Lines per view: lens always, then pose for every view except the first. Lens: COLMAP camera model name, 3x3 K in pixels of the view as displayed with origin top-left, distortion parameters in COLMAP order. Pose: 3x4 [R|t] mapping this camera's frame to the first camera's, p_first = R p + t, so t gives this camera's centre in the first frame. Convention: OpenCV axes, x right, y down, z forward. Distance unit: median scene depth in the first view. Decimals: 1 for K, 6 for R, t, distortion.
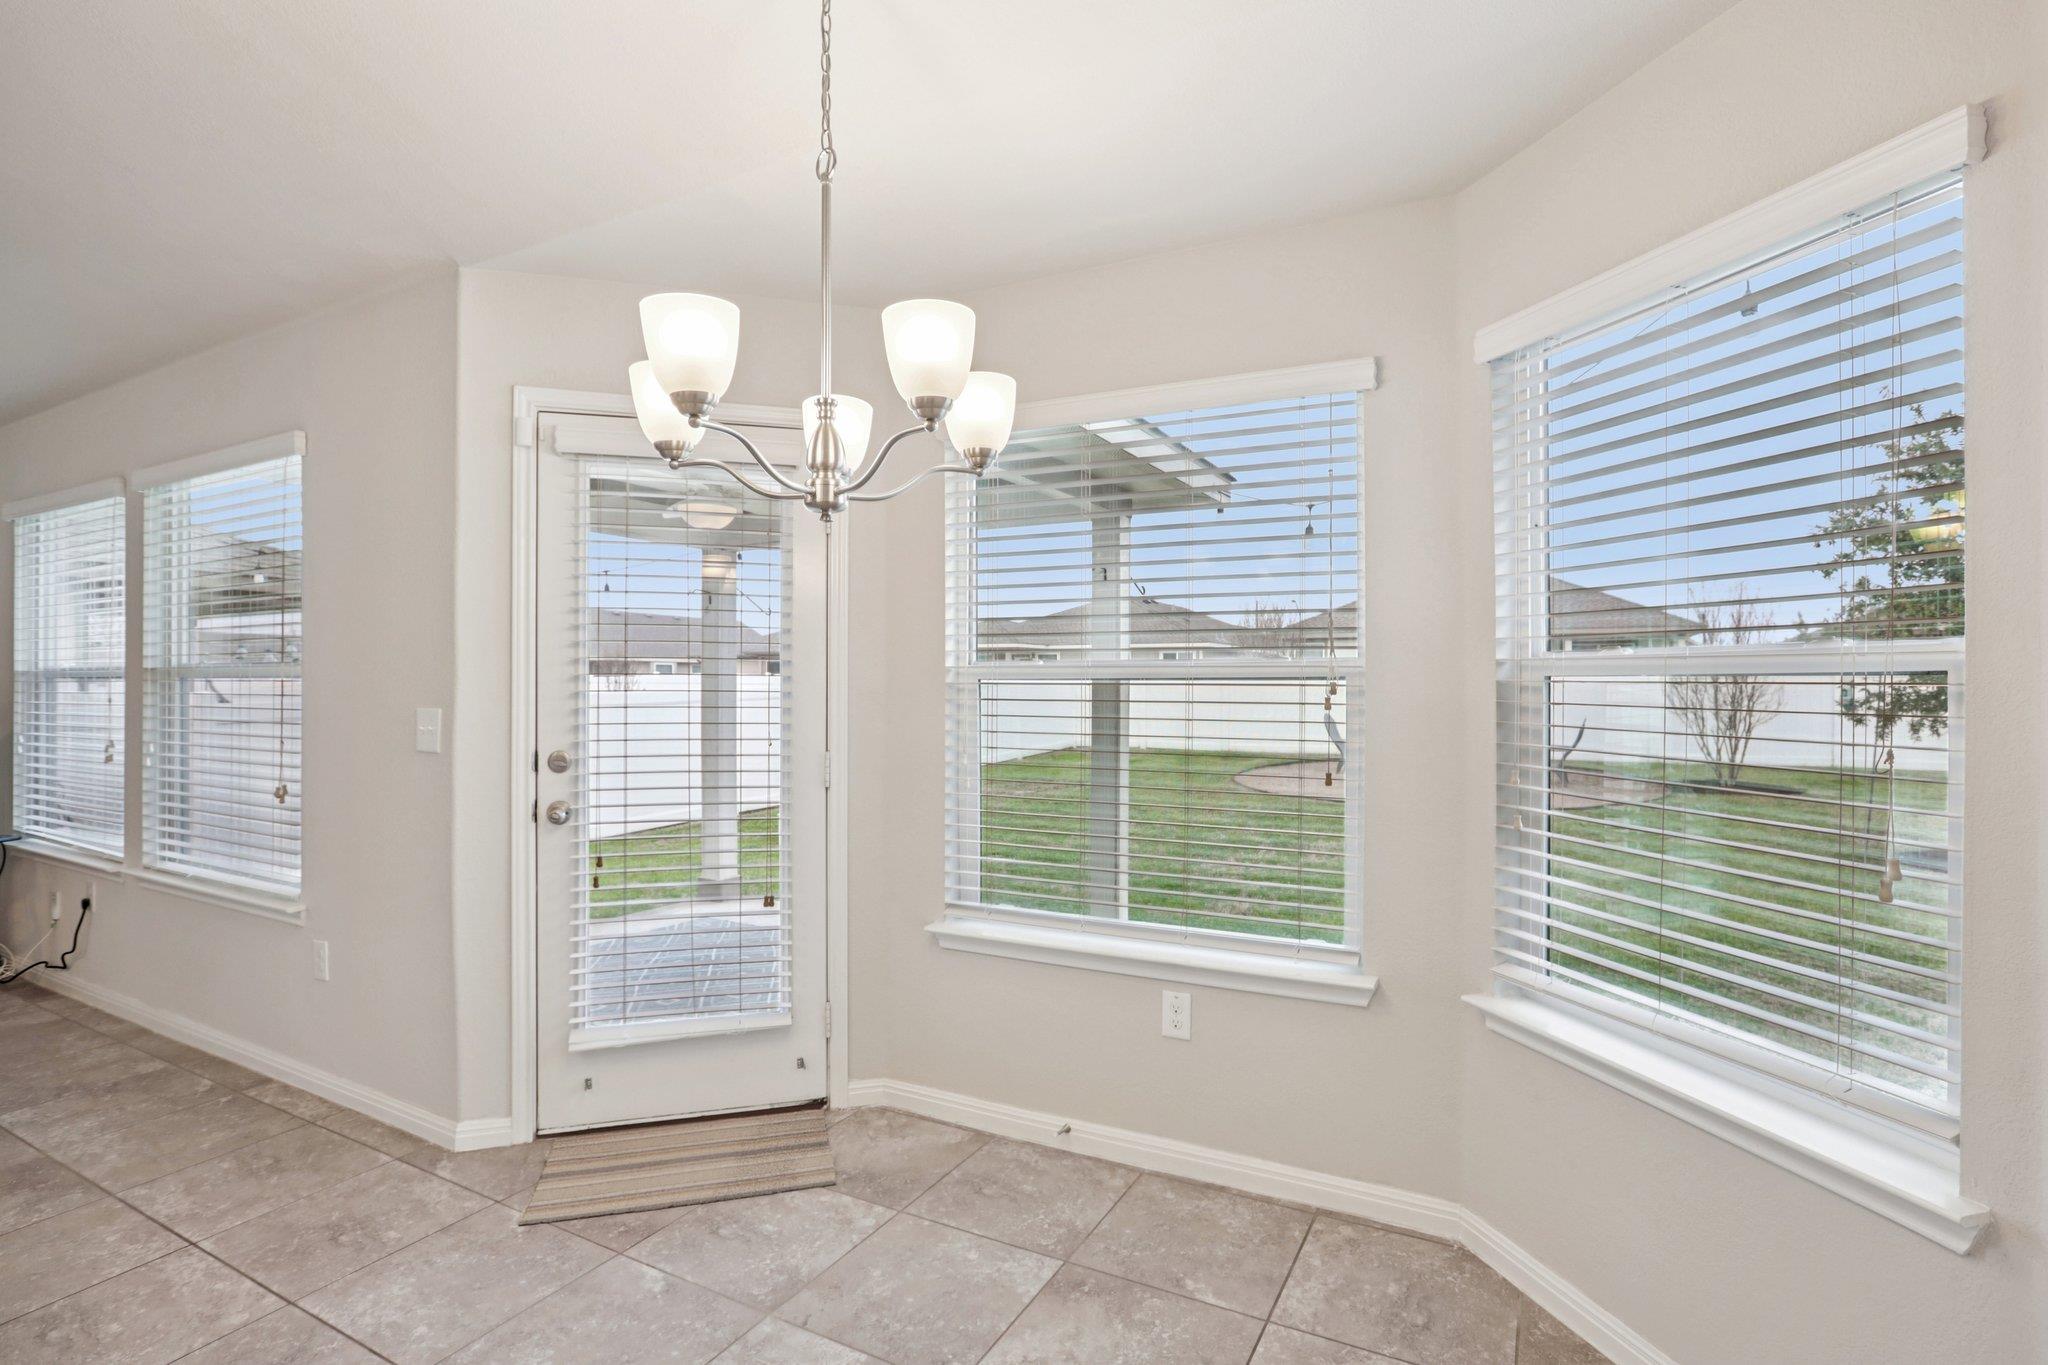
lens RADIAL K [[984.1, 0, 1028.3], [0, 984.1, 687.5], [0, 0, 1]] dist [-0.033825, 0.006902]
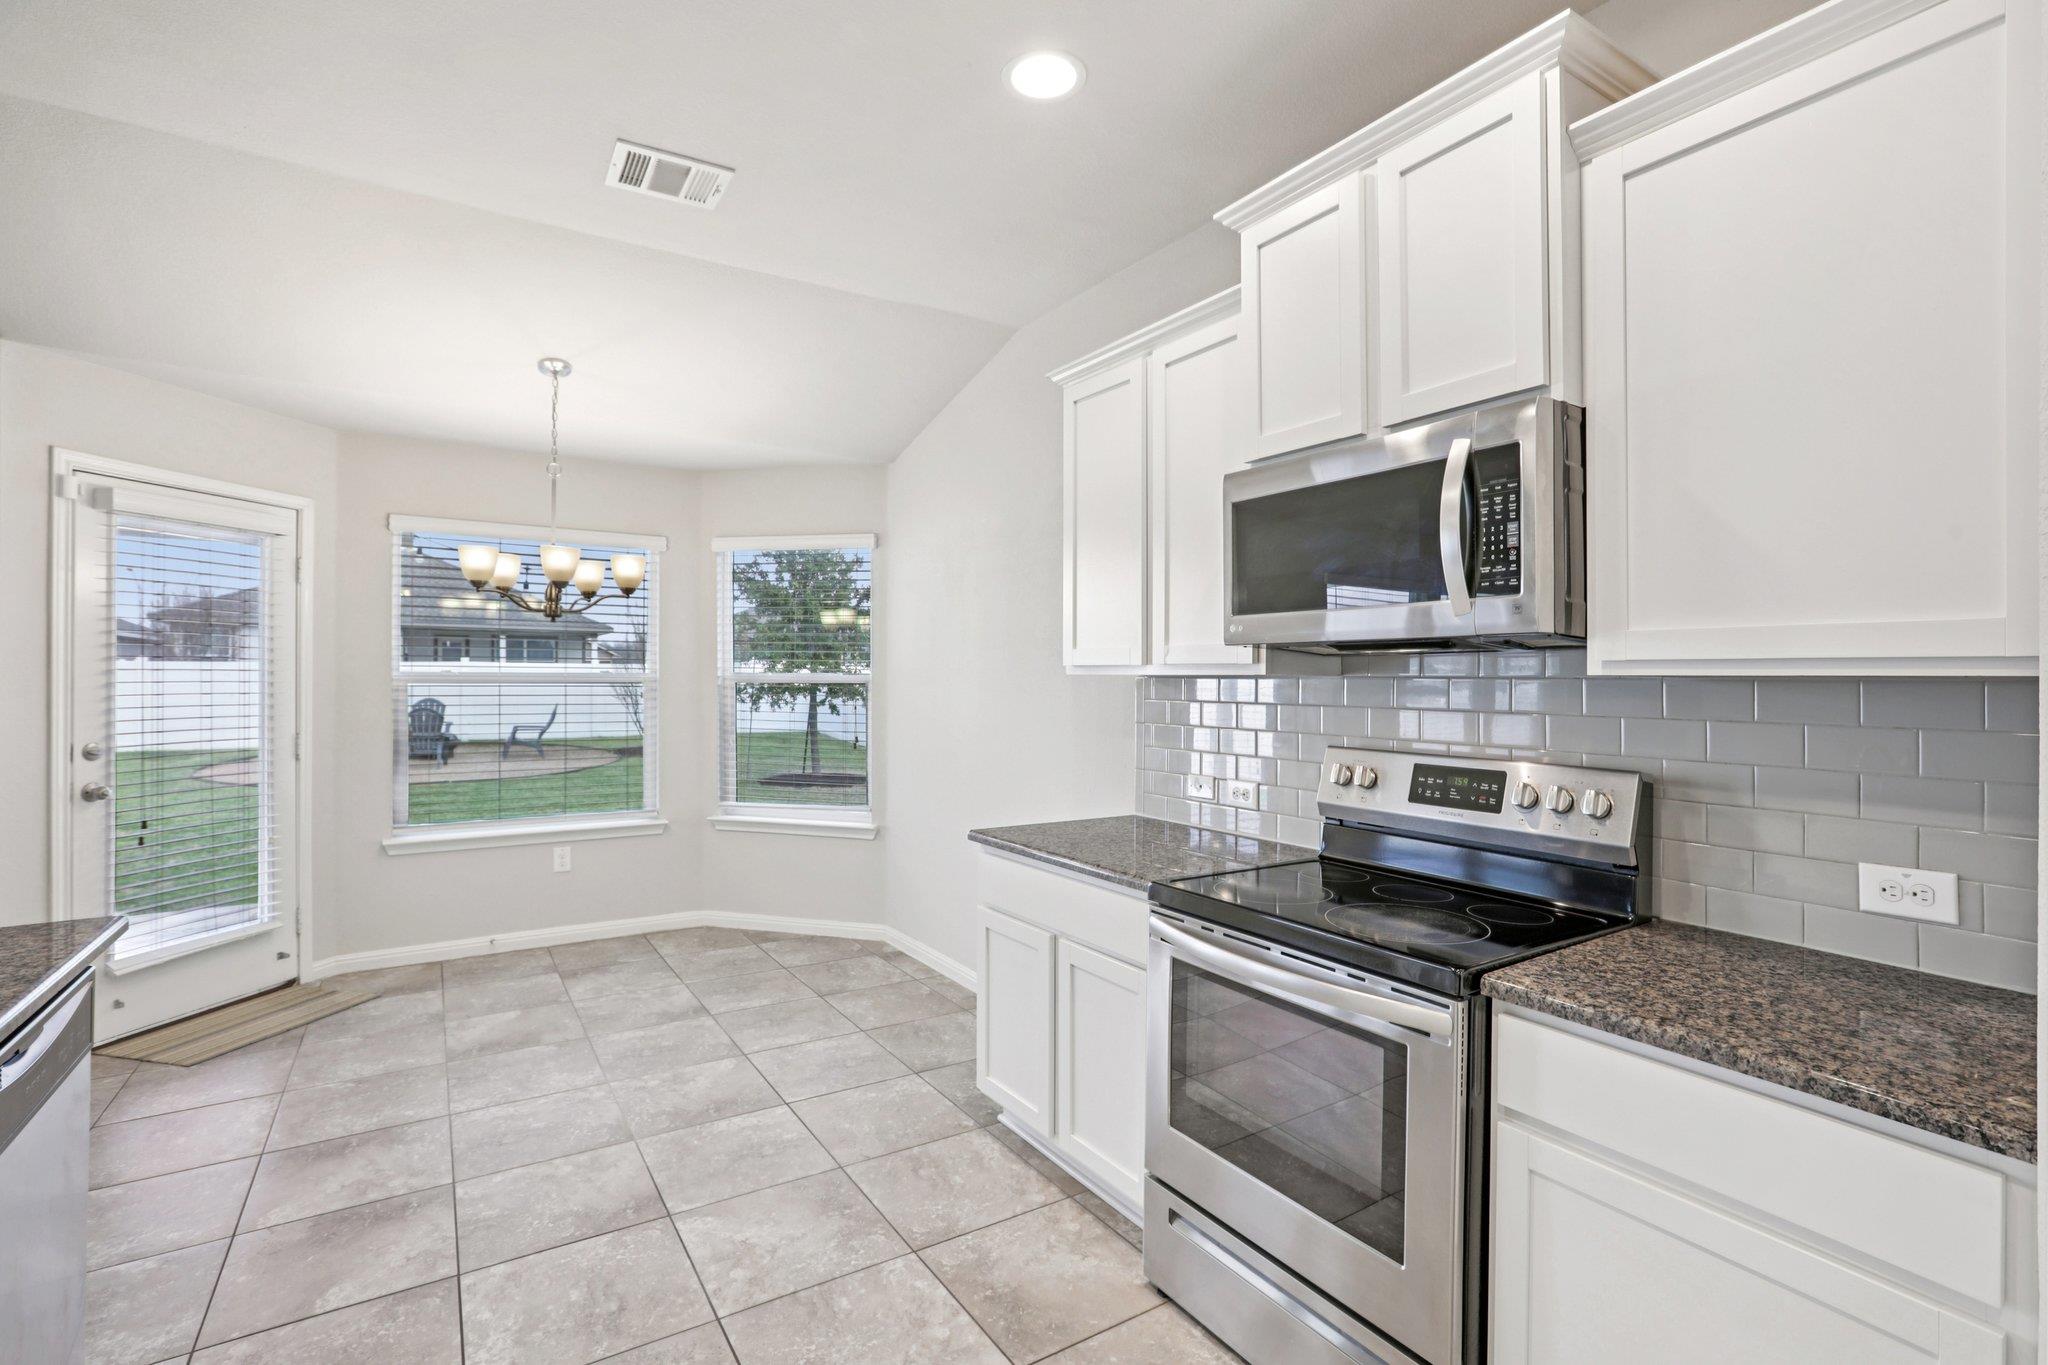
lens RADIAL K [[969.9, 0, 1023.9], [0, 969.9, 678.4], [0, 0, 1]] dist [-0.034292, 0.003430]
pose [[0.487669, -0.001178, 0.873028, -0.961139], [-0.001066, 0.999998, 0.001944, -0.022190], [-0.873028, -0.001878, 0.487666, -0.643496]]
